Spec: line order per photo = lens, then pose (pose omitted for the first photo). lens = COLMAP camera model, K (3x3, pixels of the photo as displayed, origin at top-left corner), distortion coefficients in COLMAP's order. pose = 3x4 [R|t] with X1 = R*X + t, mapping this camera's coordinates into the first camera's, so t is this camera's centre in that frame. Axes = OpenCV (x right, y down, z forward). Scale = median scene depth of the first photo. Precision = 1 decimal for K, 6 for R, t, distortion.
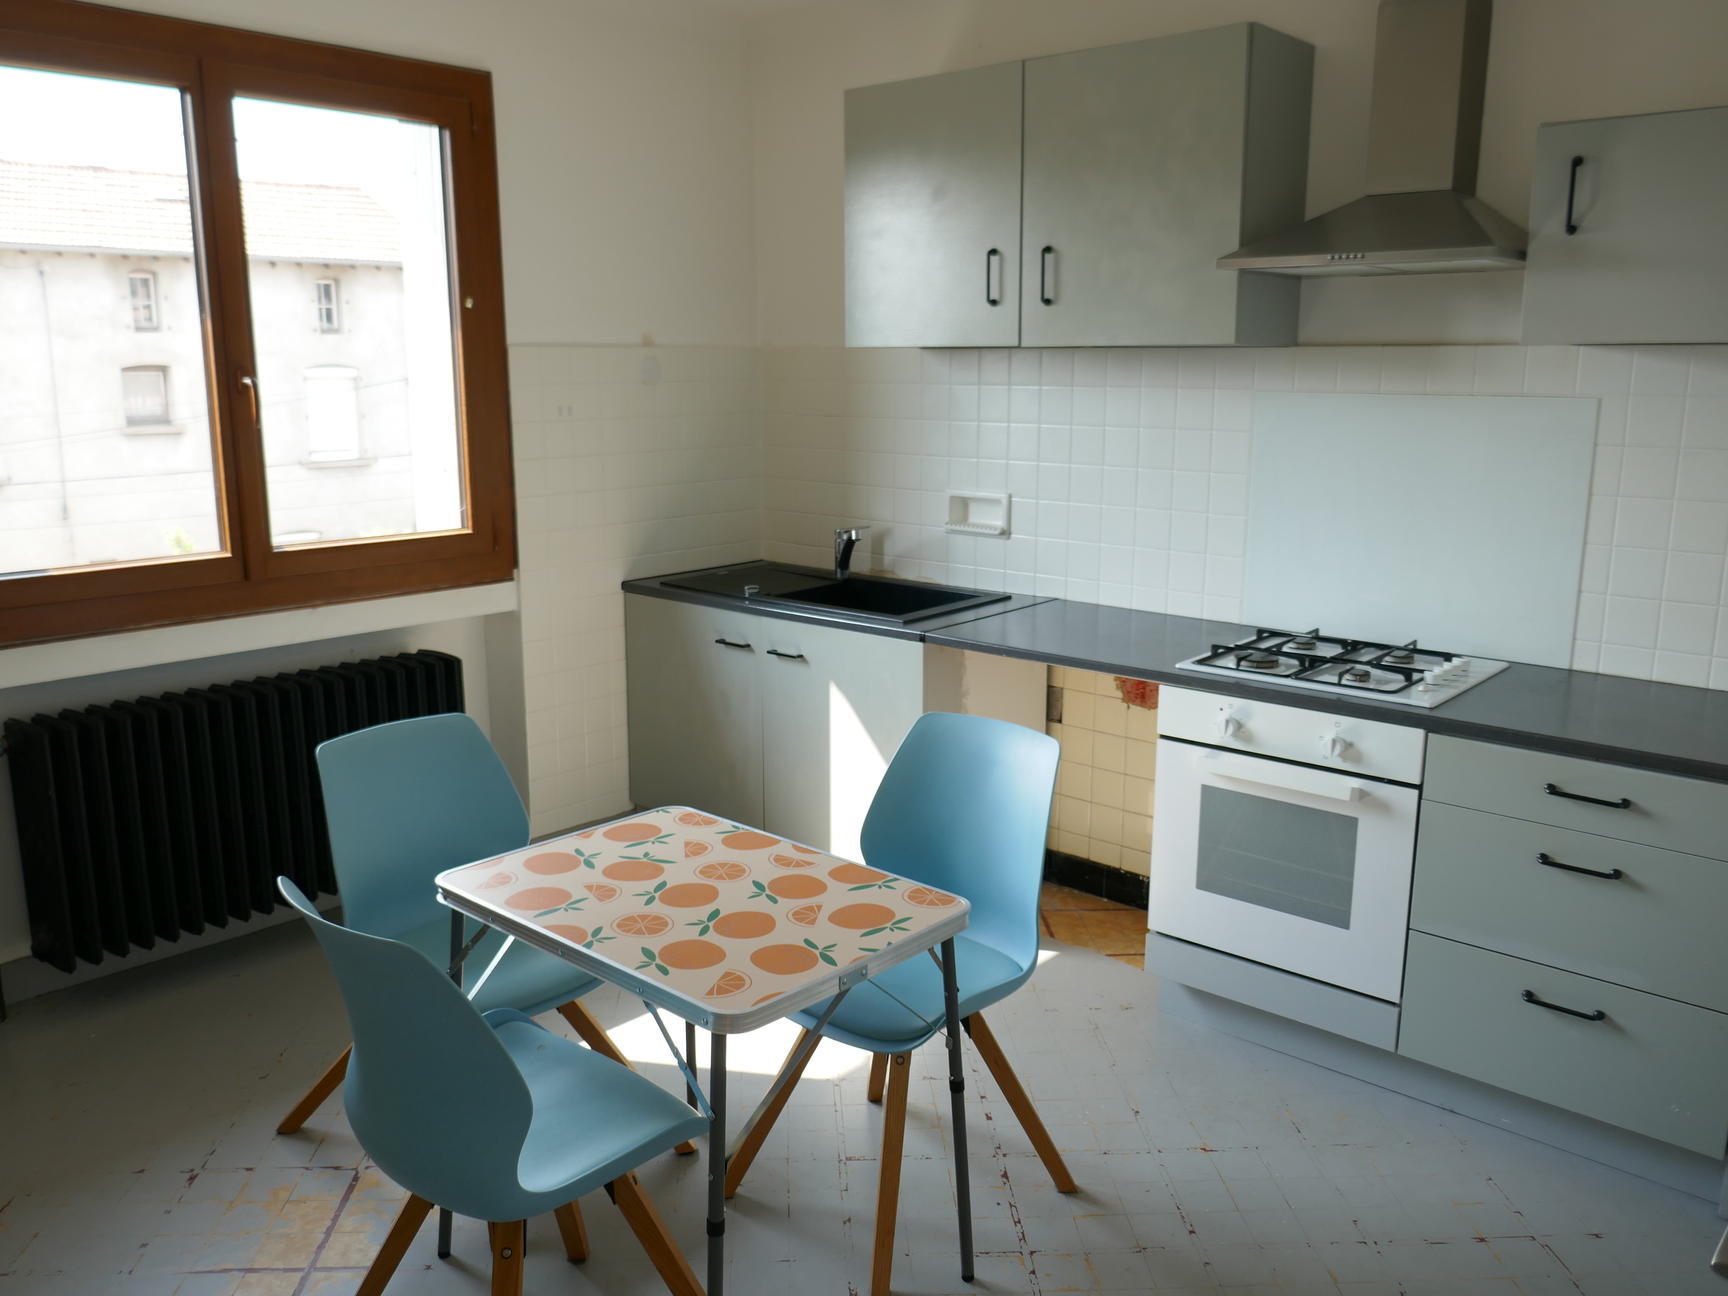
lens RADIAL K [[1376.9, 0, 864.0], [0, 1376.9, 648.0], [0, 0, 1]] dist [-0.011138, -0.007593]
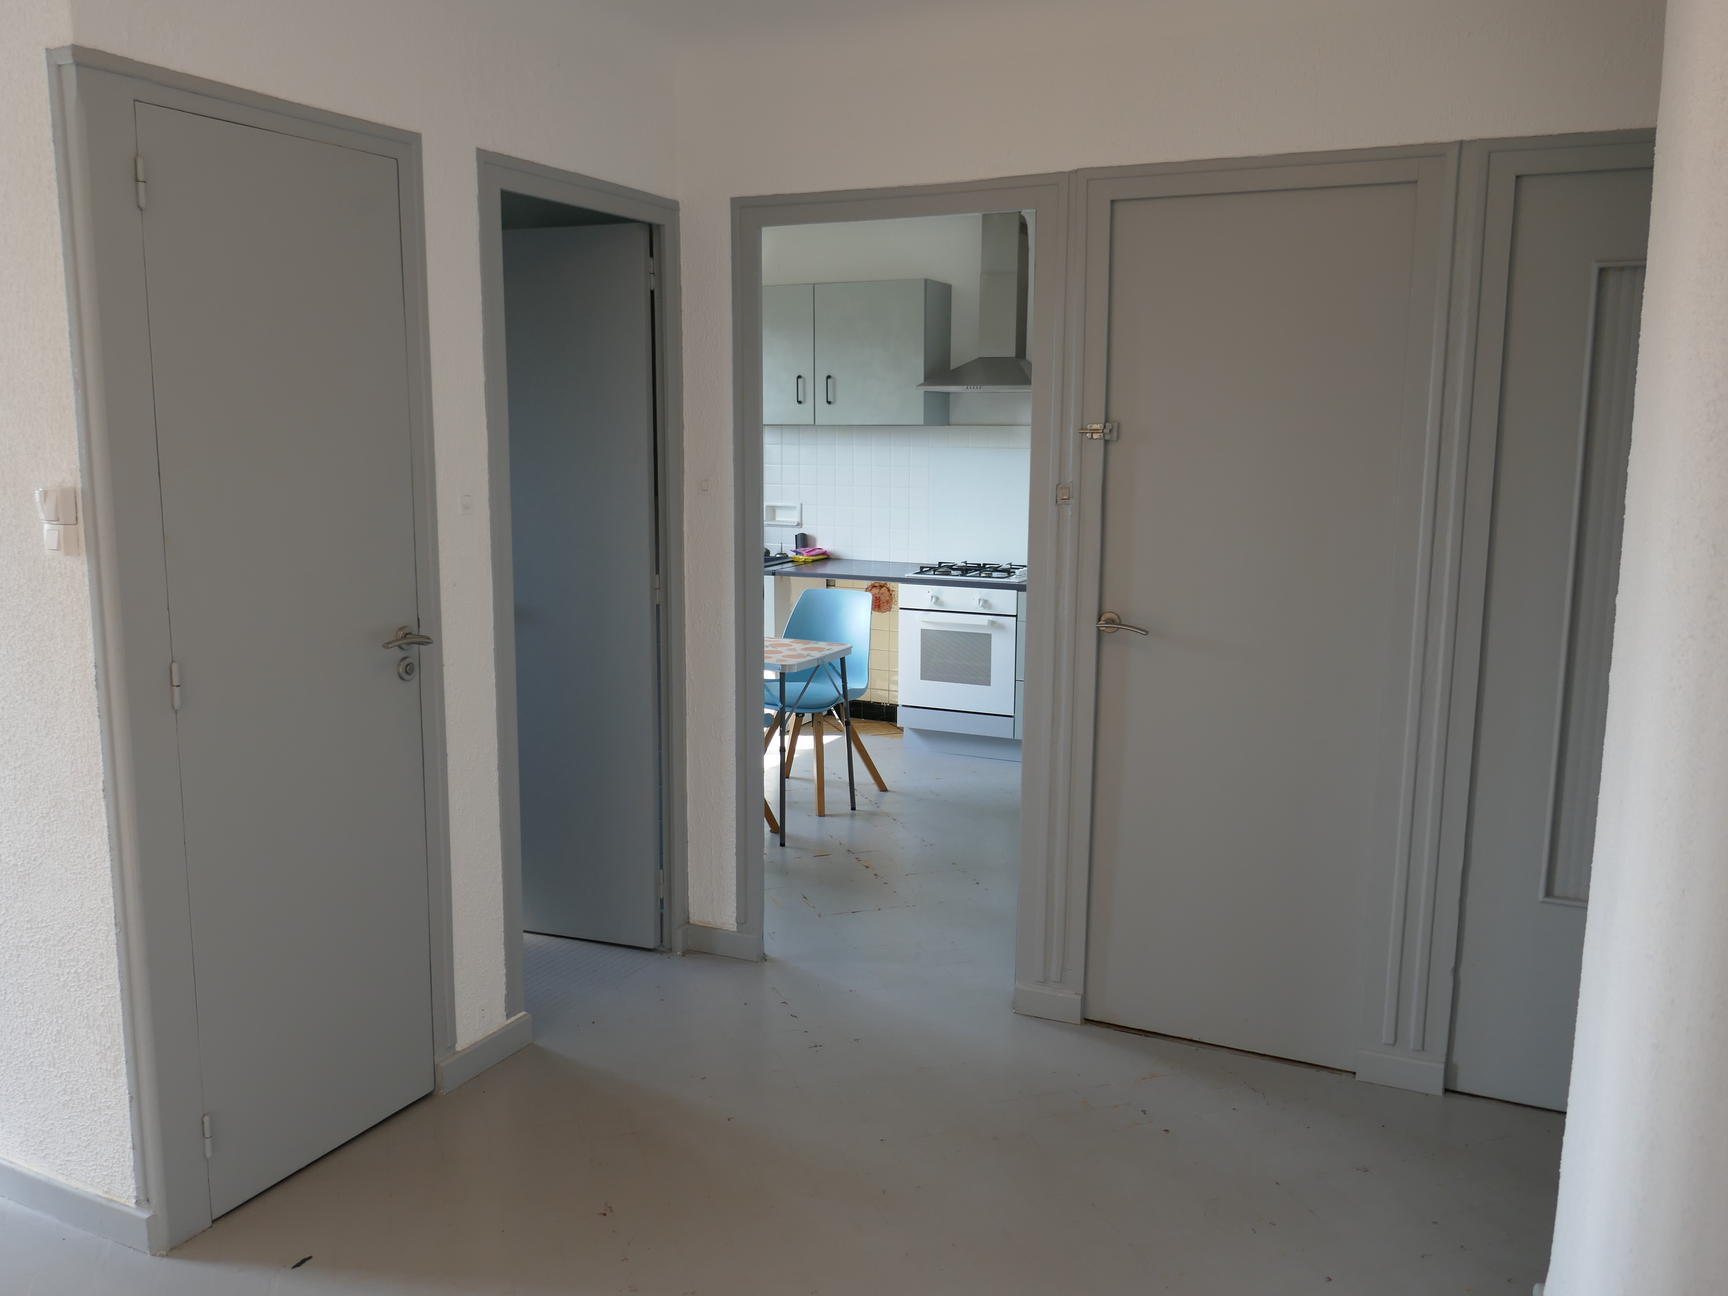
lens RADIAL K [[1376.9, 0, 864.0], [0, 1376.9, 648.0], [0, 0, 1]] dist [-0.011138, -0.007593]
pose [[0.960710, -0.037112, 0.275062, -0.427733], [0.050084, 0.997932, -0.040283, 0.209521], [-0.272999, 0.052477, 0.960582, -1.026096]]
